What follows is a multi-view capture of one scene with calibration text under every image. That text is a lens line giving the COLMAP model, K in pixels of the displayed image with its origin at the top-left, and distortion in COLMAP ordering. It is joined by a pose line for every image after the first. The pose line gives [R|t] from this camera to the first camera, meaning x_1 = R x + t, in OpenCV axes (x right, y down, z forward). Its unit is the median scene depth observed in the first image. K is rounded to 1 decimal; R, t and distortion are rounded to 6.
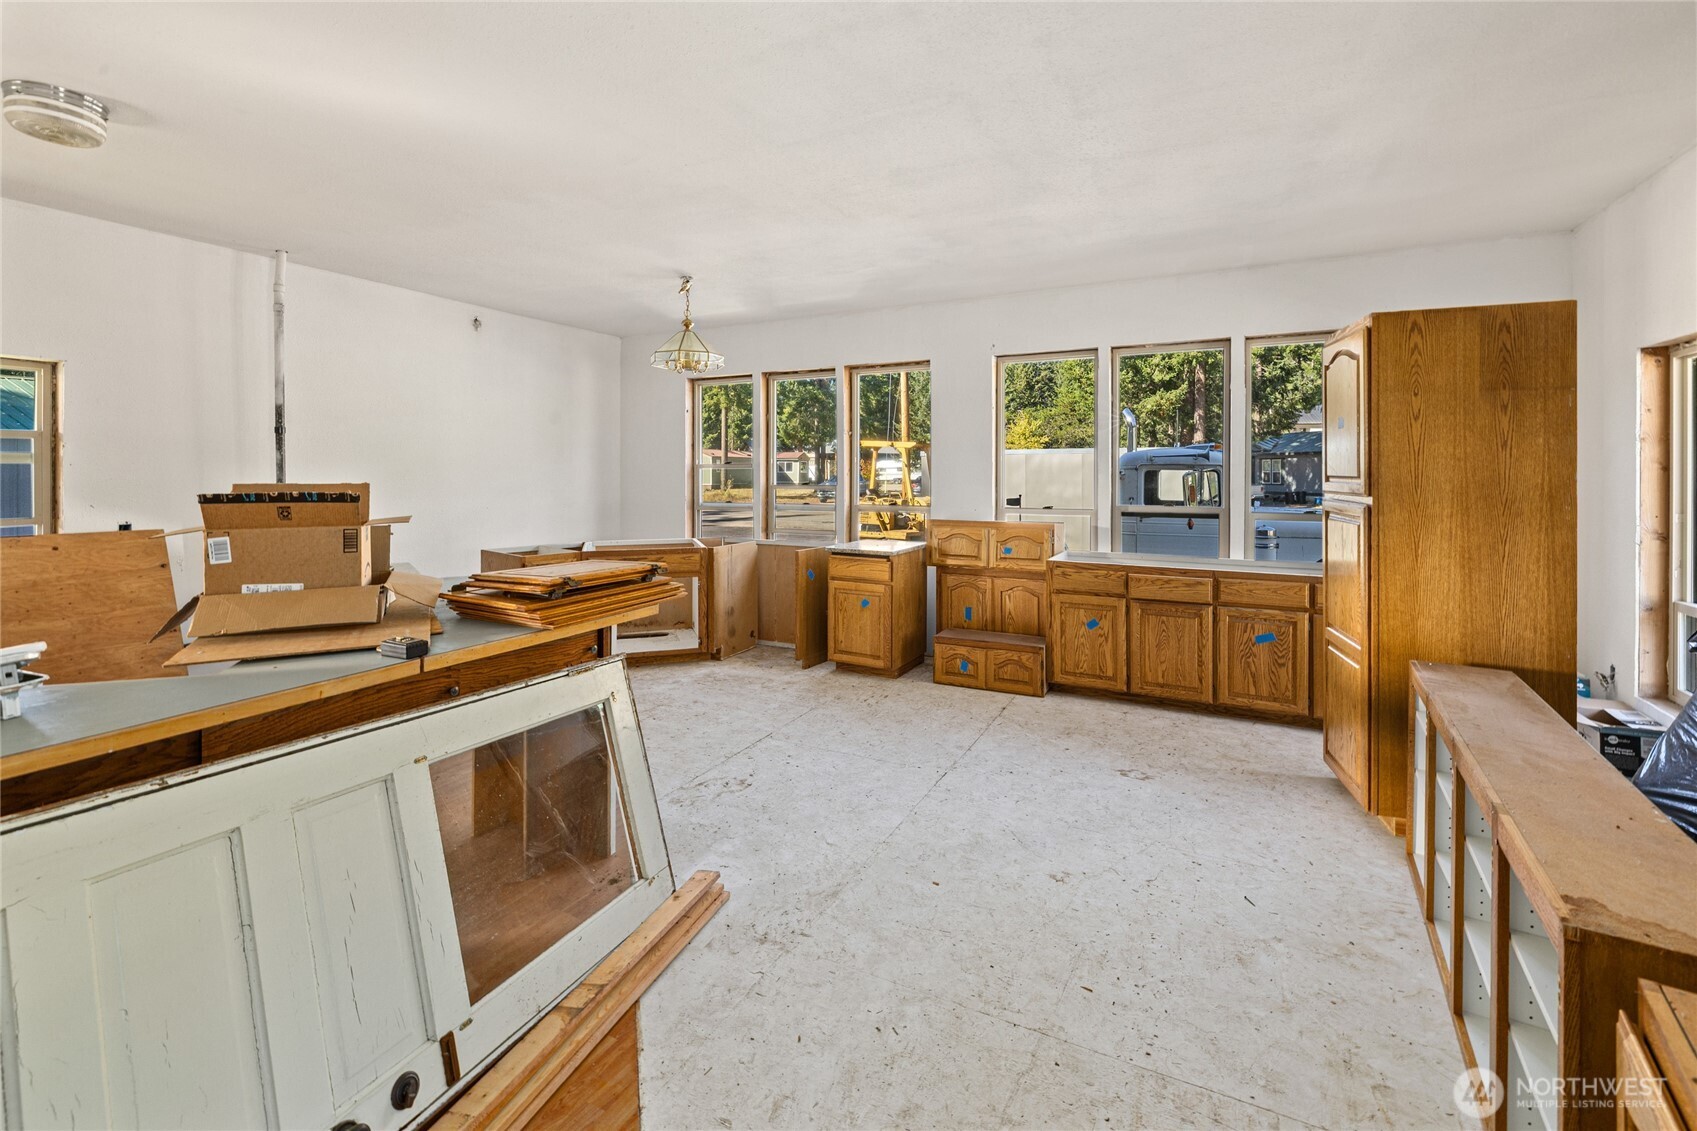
lens RADIAL K [[745.3, 0, 840.2], [0, 745.3, 477.9], [0, 0, 1]] dist [-0.000725, 0.000024]
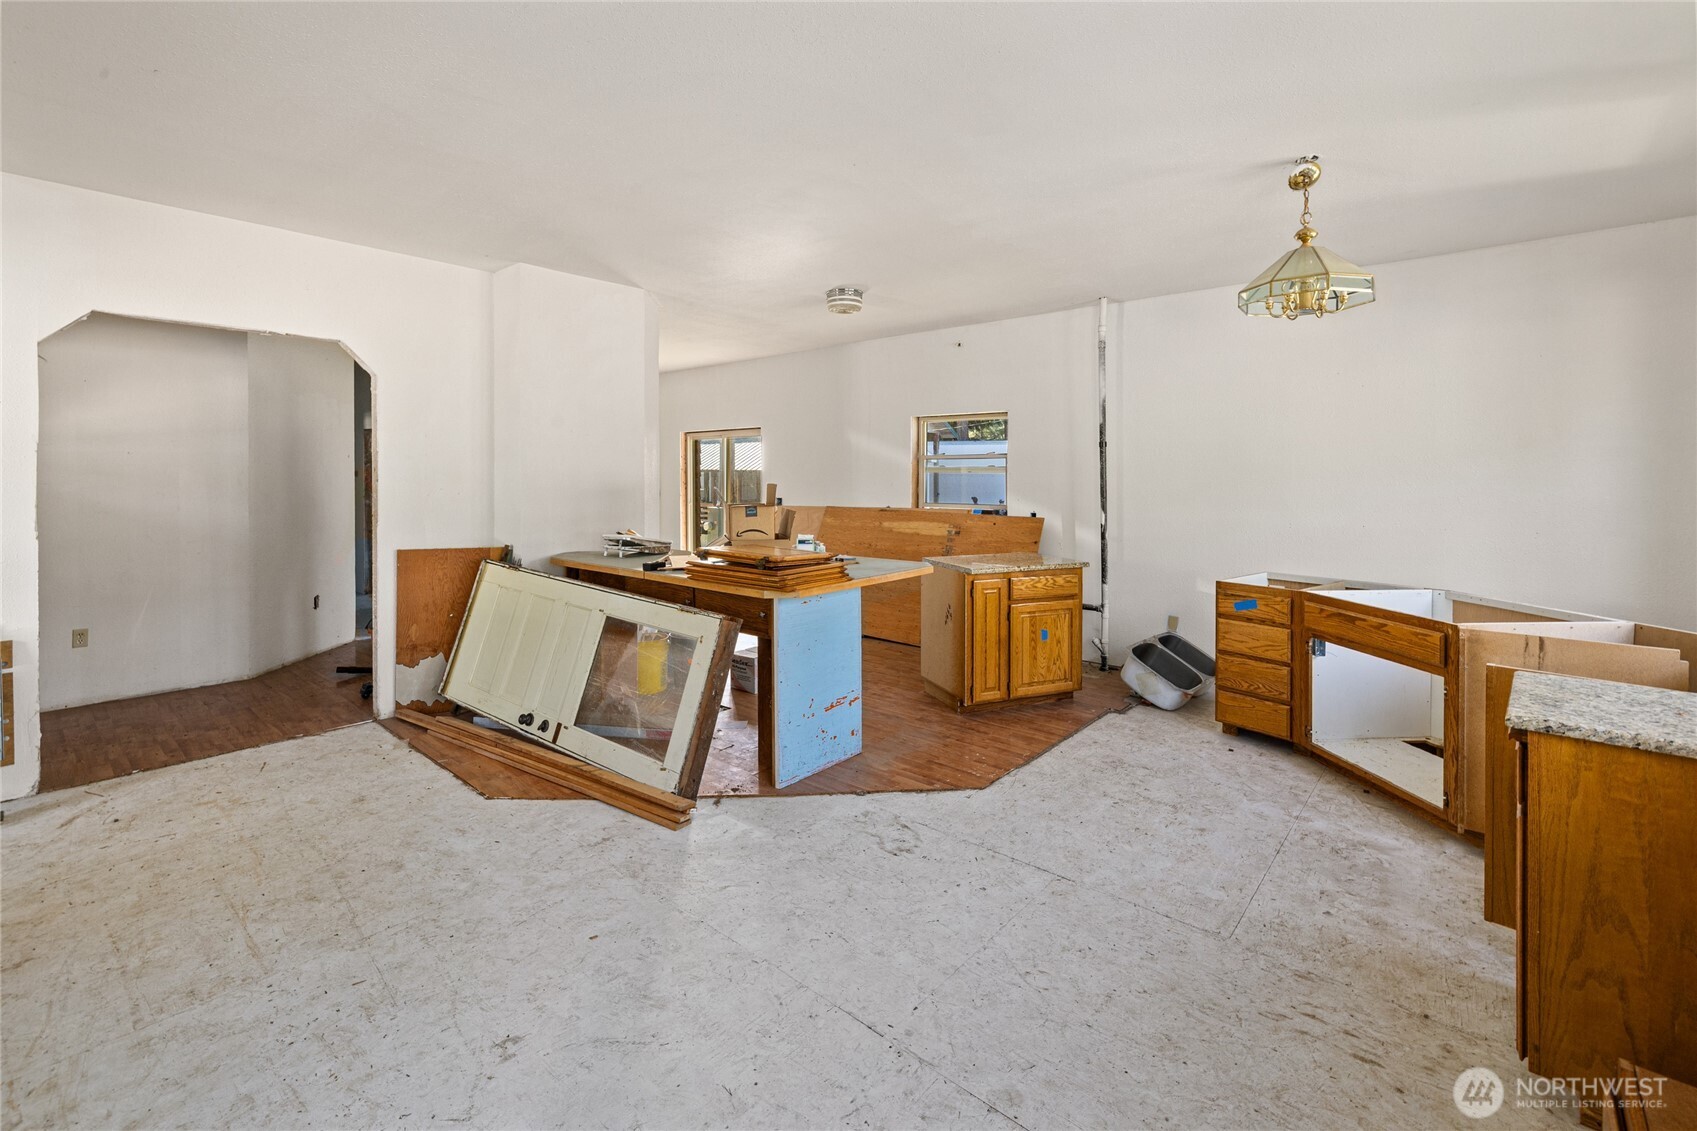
lens RADIAL K [[745.3, 0, 840.2], [0, 745.3, 477.9], [0, 0, 1]] dist [-0.000725, 0.000024]
pose [[-0.253780, -0.000231, -0.967262, 0.766747], [-0.011259, 0.999933, 0.002716, -0.010819], [0.967196, 0.011580, -0.253766, 1.257727]]
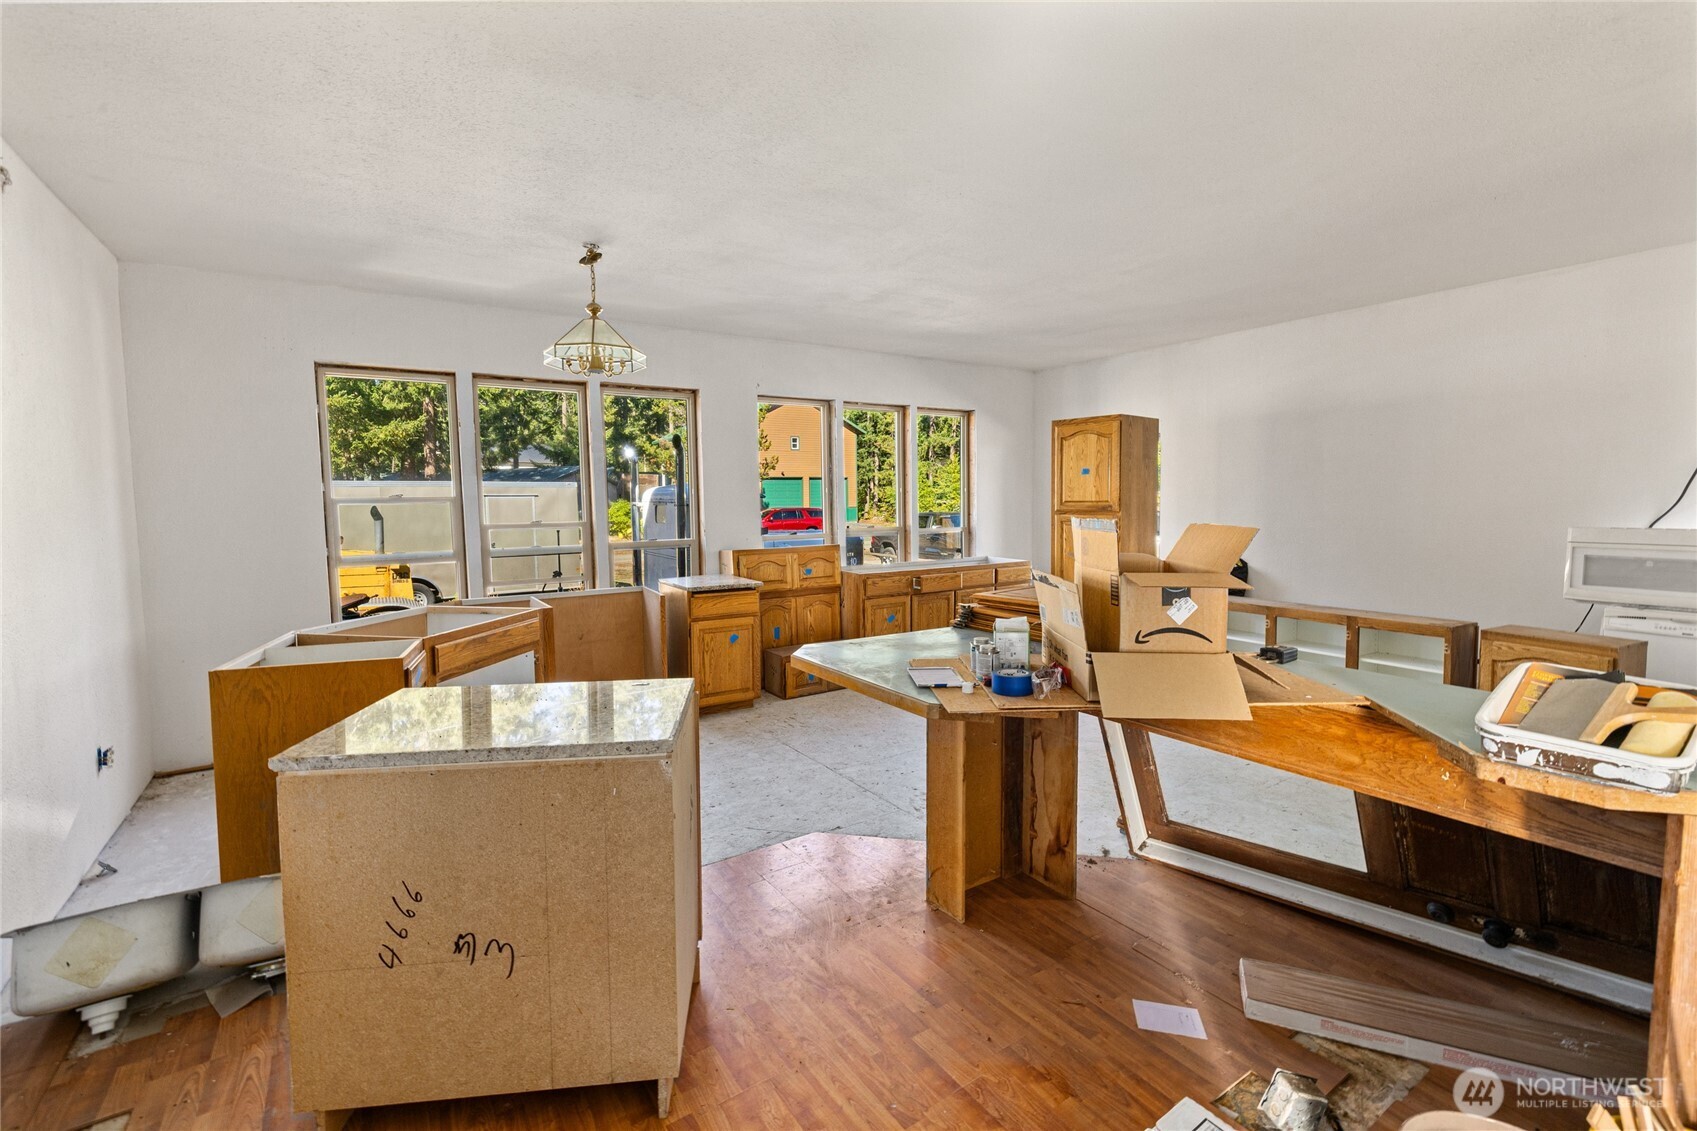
lens RADIAL K [[735.5, 0, 840.0], [0, 735.5, 556.2], [0, 0, 1]] dist [-0.004115, -0.000406]
pose [[0.488367, -0.073883, 0.869505, -1.189154], [0.022451, 0.997143, 0.072119, -0.009772], [-0.872350, -0.015700, 0.488630, 0.667142]]
